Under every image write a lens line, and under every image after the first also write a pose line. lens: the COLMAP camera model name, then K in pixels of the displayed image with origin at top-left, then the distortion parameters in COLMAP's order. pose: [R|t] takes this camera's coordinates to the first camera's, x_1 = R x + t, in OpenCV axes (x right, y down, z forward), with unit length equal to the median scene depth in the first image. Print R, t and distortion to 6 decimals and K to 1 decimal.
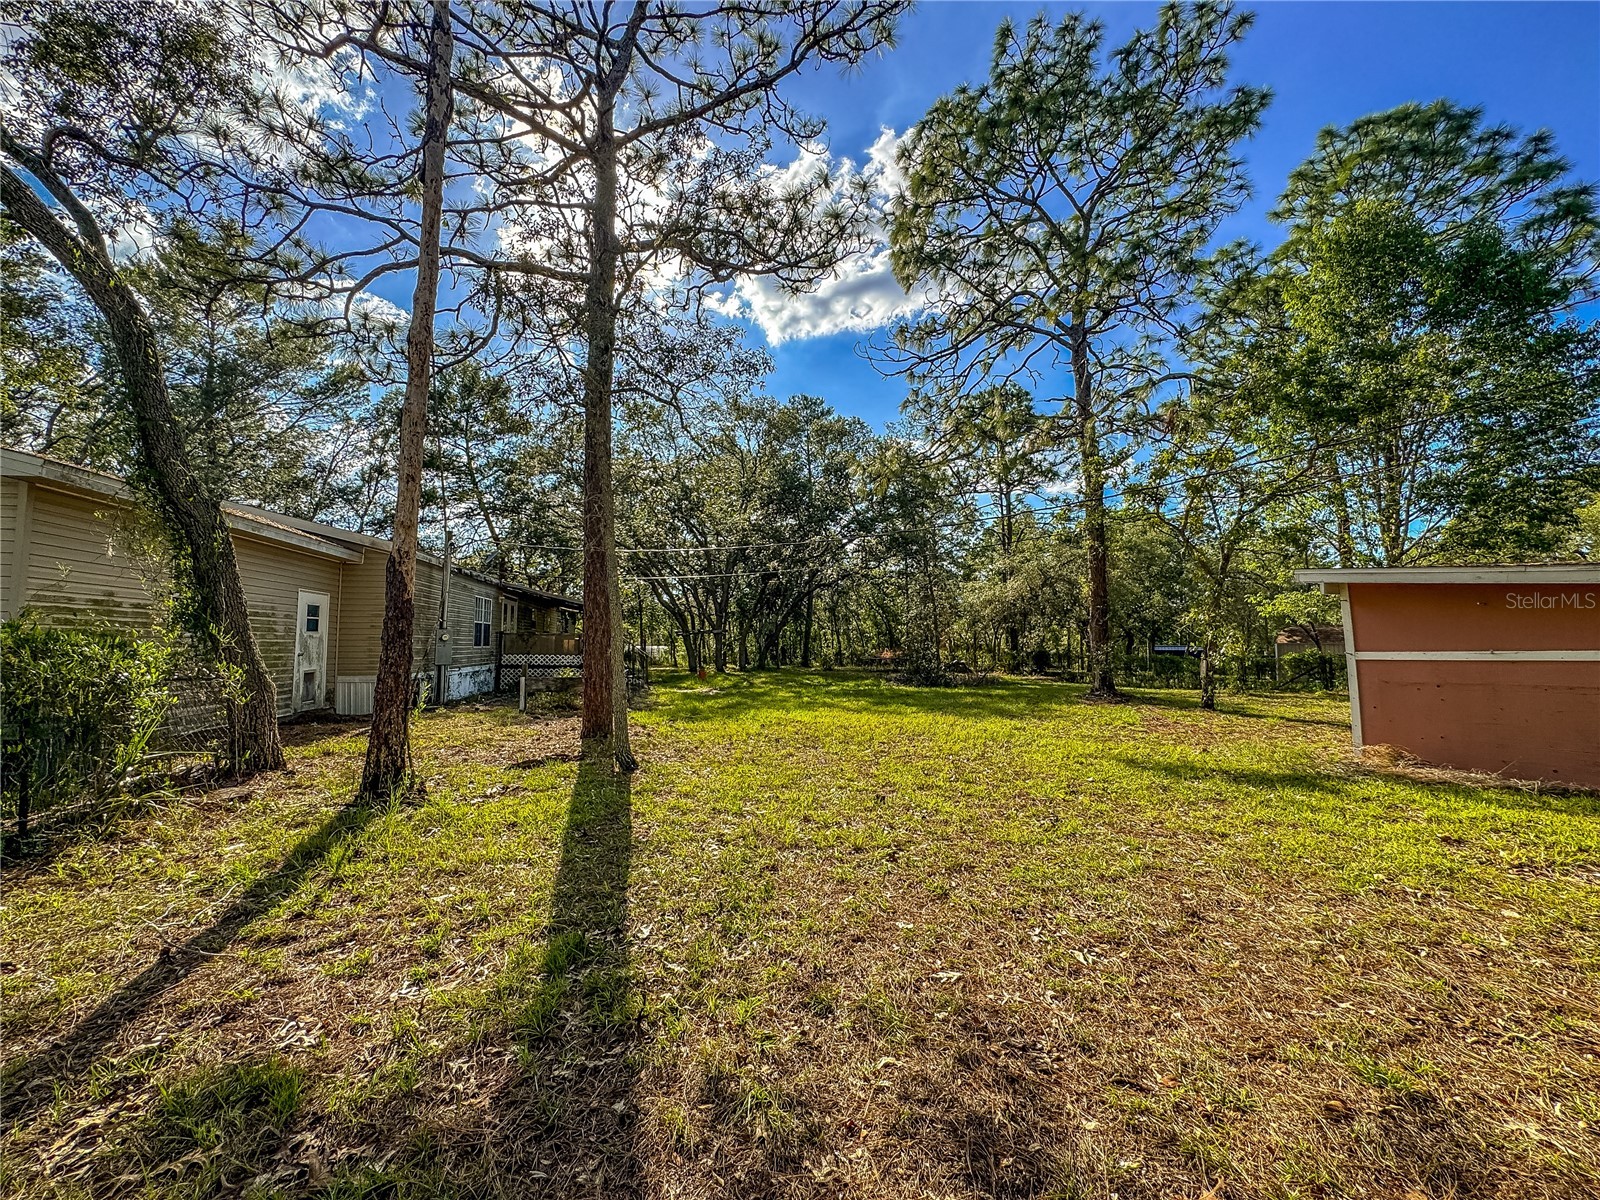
lens RADIAL K [[638.2, 0, 799.1], [0, 638.2, 600.2], [0, 0, 1]] dist [-0.002632, 0.000467]
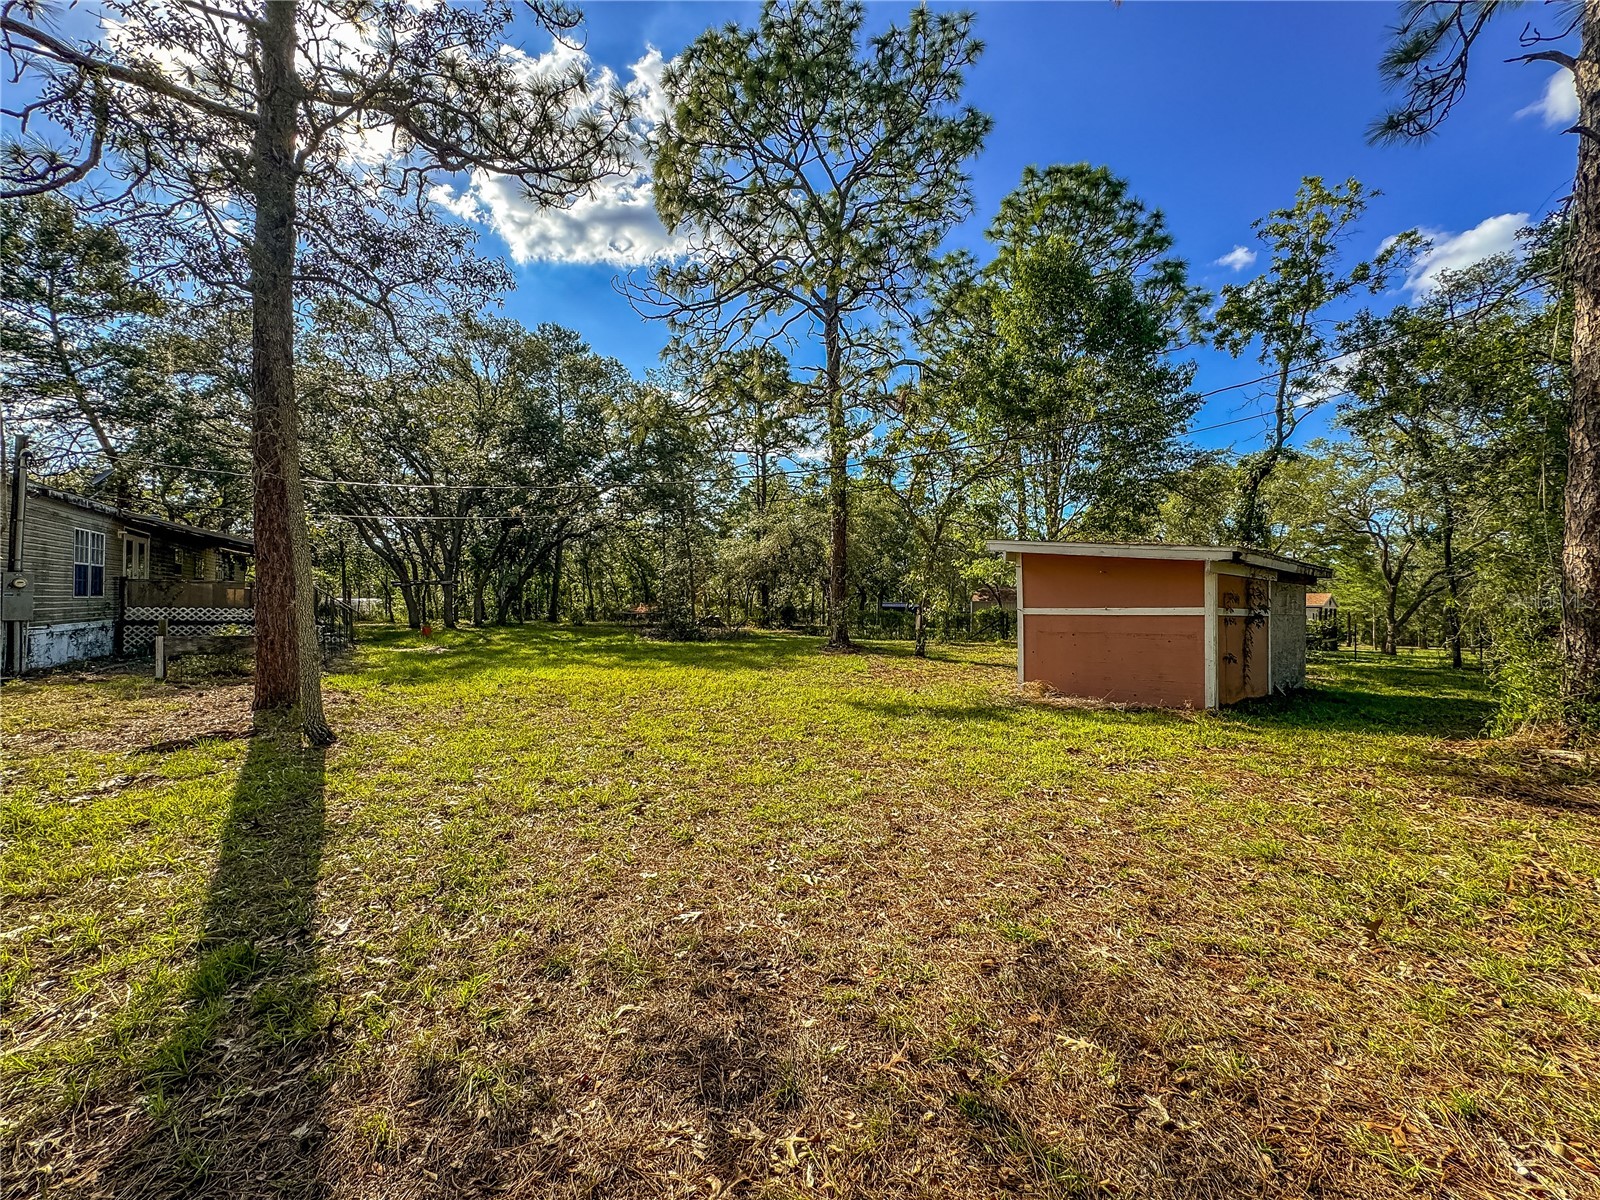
lens RADIAL K [[638.2, 0, 799.4], [0, 638.2, 600.4], [0, 0, 1]] dist [-0.002632, 0.000467]
pose [[0.929537, 0.008621, 0.368628, 0.003089], [-0.034638, 0.997347, 0.064019, 0.000985], [-0.367098, -0.072277, 0.927370, 0.002141]]
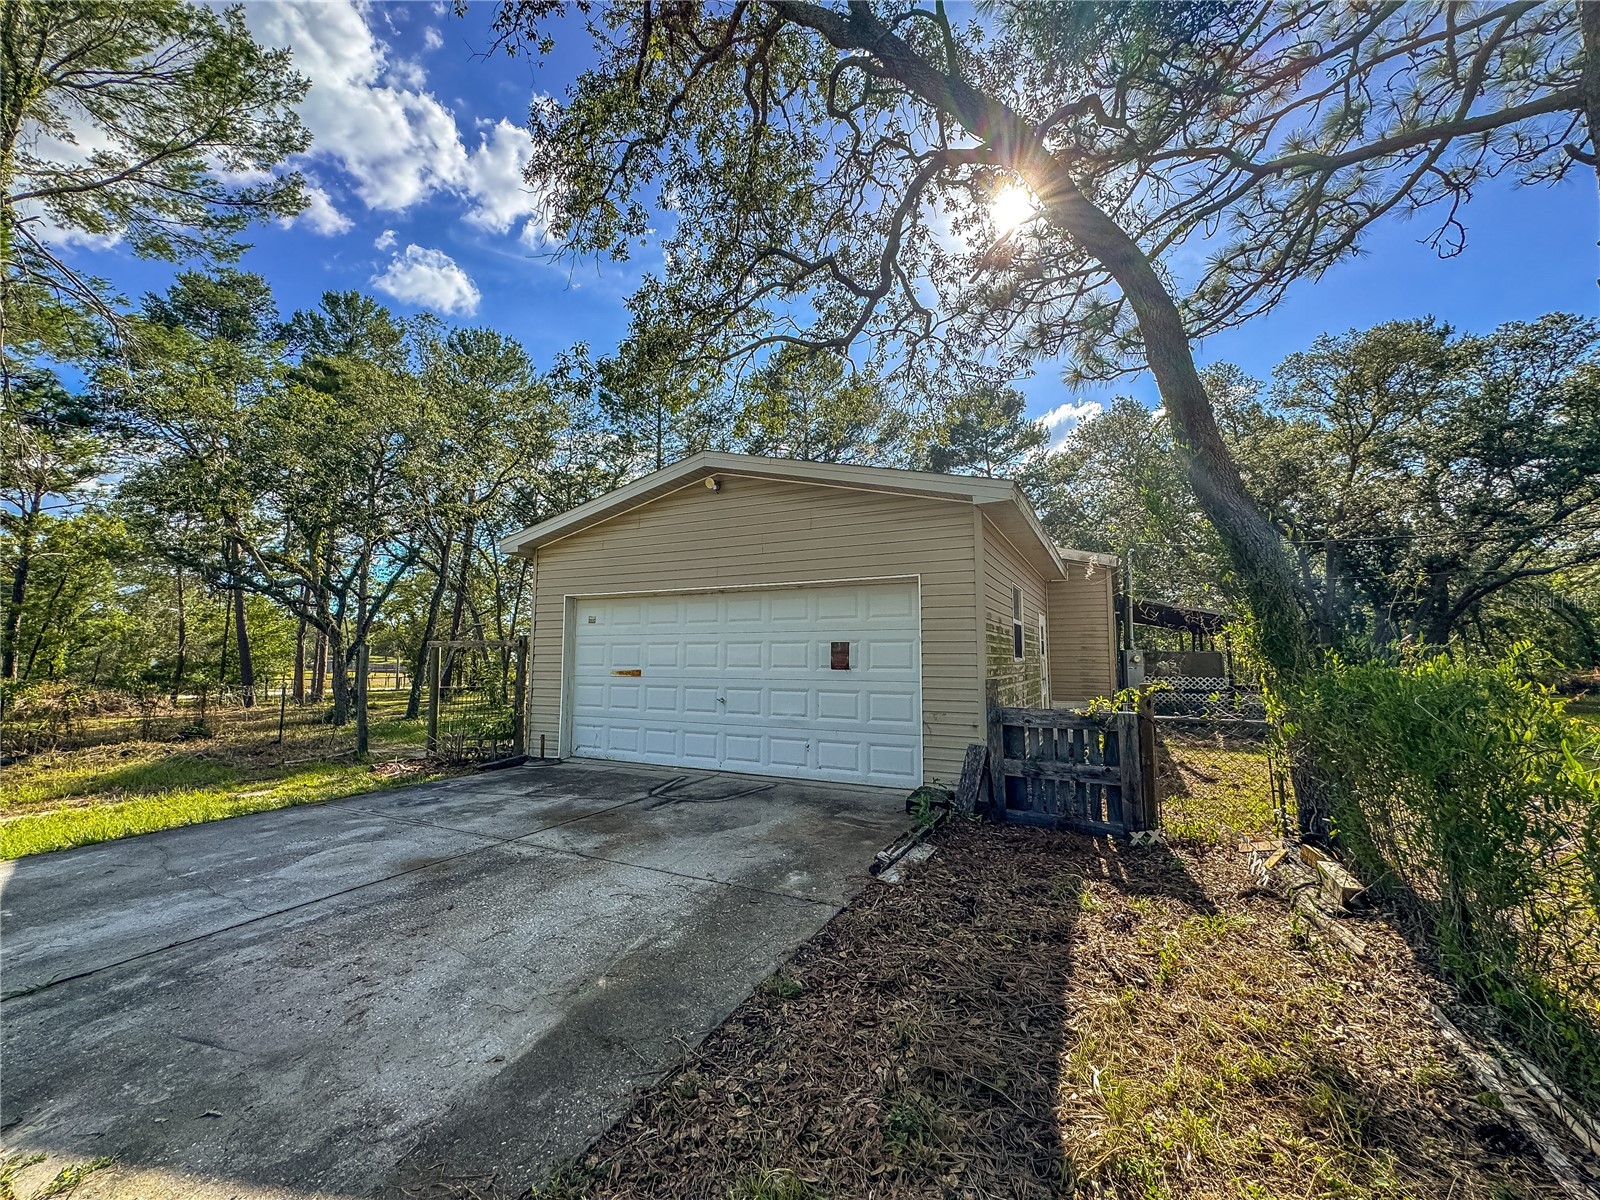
lens RADIAL K [[638.2, 0, 802.4], [0, 638.2, 600.7], [0, 0, 1]] dist [-0.002632, 0.000467]
pose [[0.786479, -0.058231, -0.614866, -0.426005], [0.044559, 0.998301, -0.037548, -0.010734], [0.616008, 0.002133, 0.787737, 0.025285]]
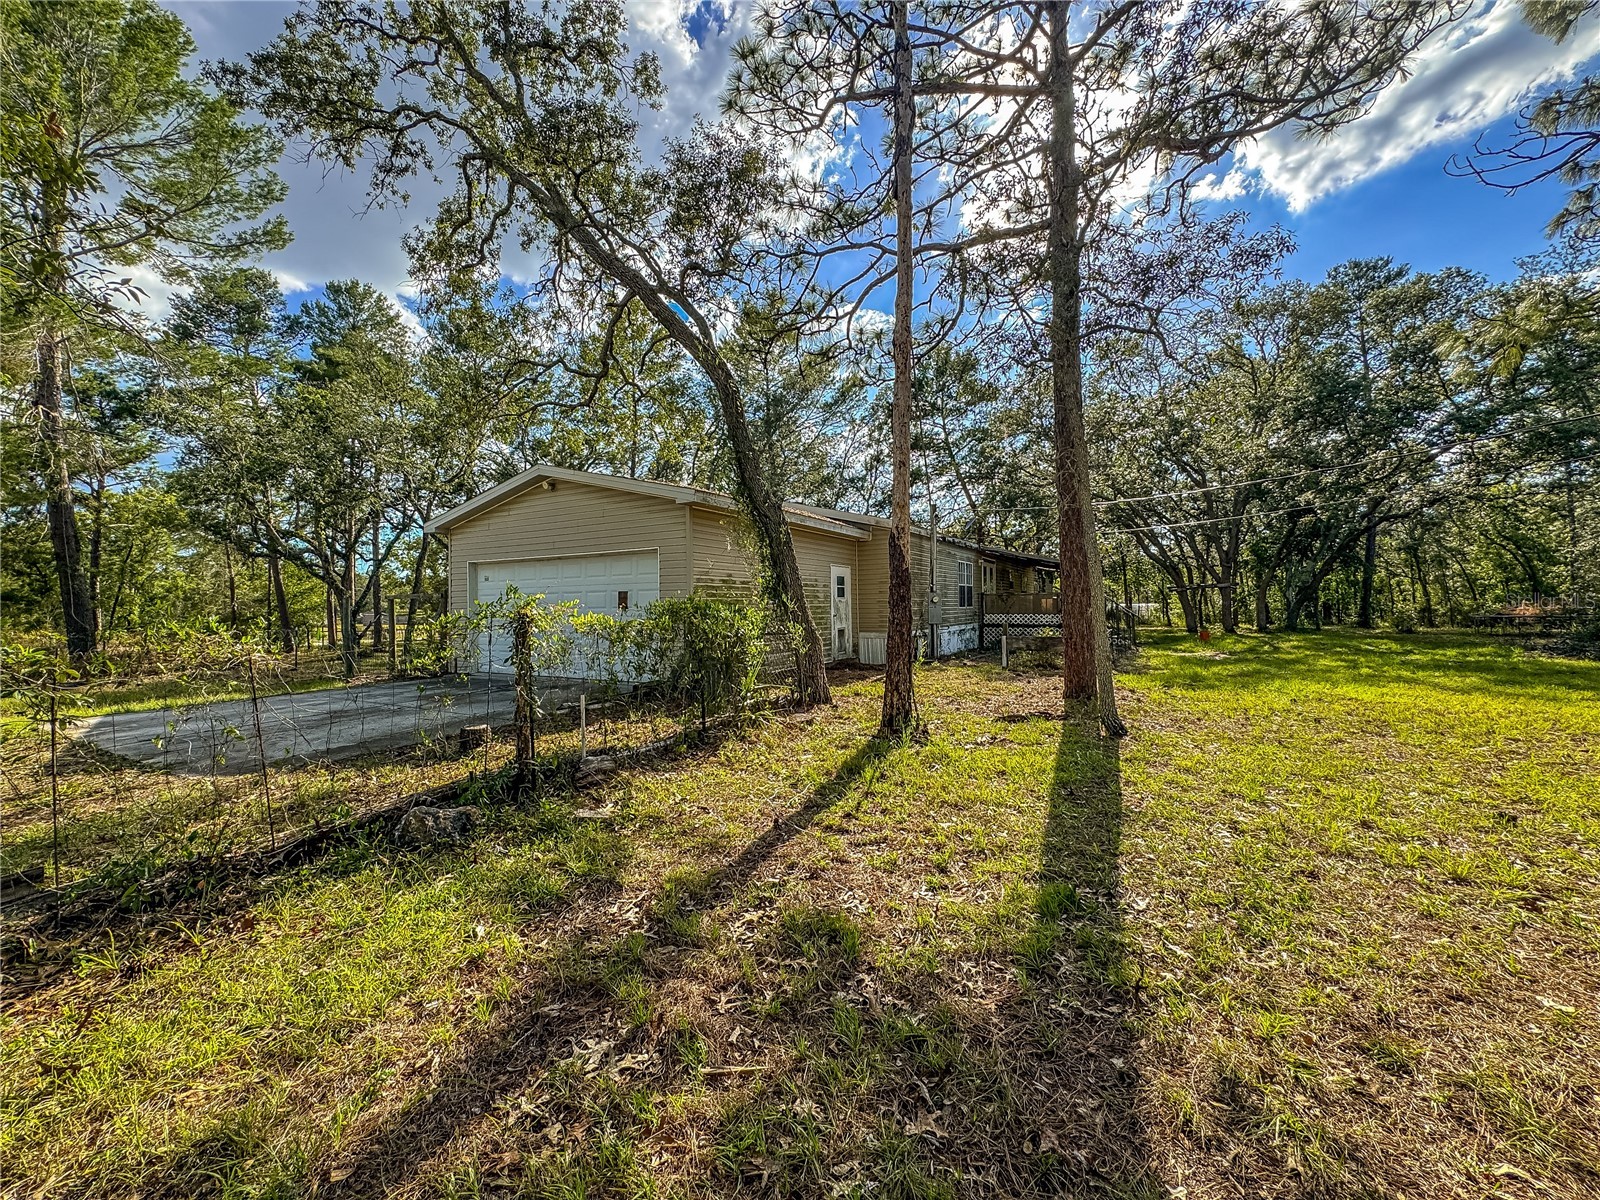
lens RADIAL K [[638.2, 0, 798.9], [0, 638.2, 598.4], [0, 0, 1]] dist [-0.002632, 0.000467]
pose [[0.754000, -0.022098, -0.656503, 0.002608], [0.062256, 0.997339, 0.037931, -0.001616], [0.653918, -0.069471, 0.753369, -0.006697]]
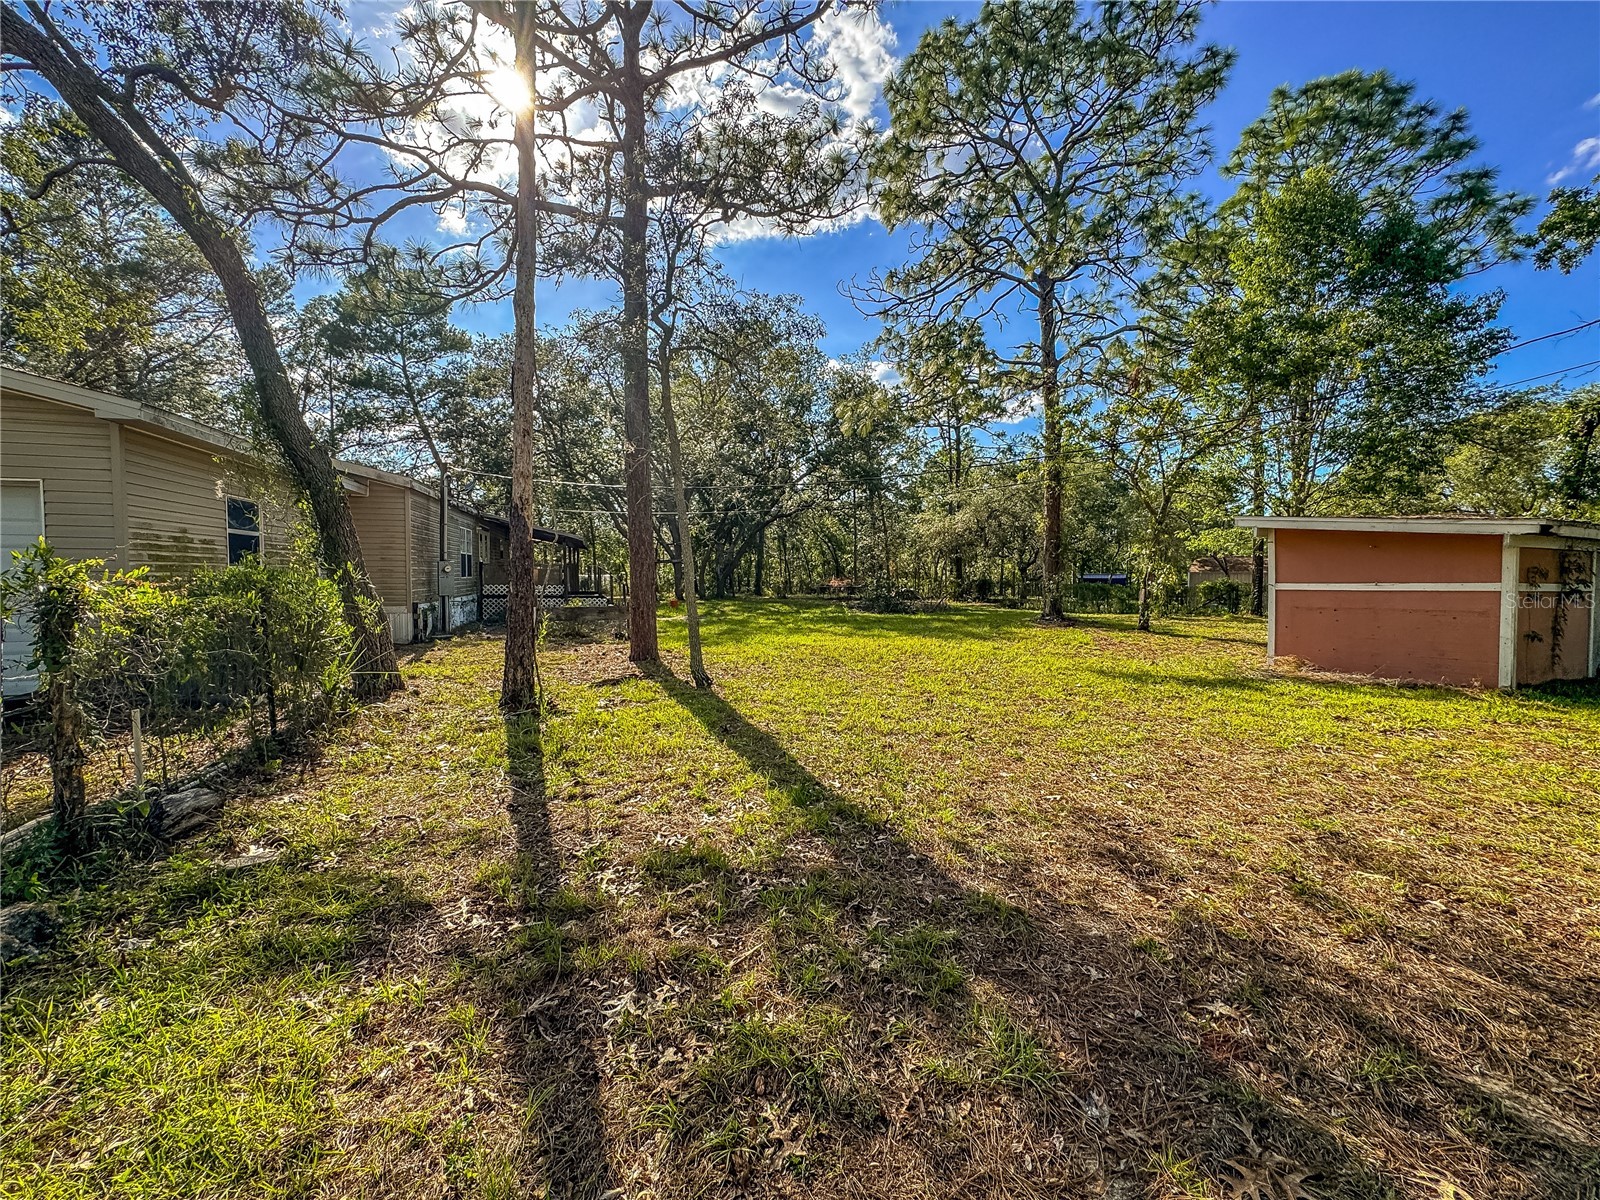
lens RADIAL K [[638.2, 0, 797.1], [0, 638.2, 601.3], [0, 0, 1]] dist [-0.002632, 0.000467]
pose [[0.994840, -0.004961, 0.101333, -0.122434], [-0.006695, 0.993416, 0.114366, -0.013718], [-0.101233, -0.114454, 0.988257, -0.095061]]
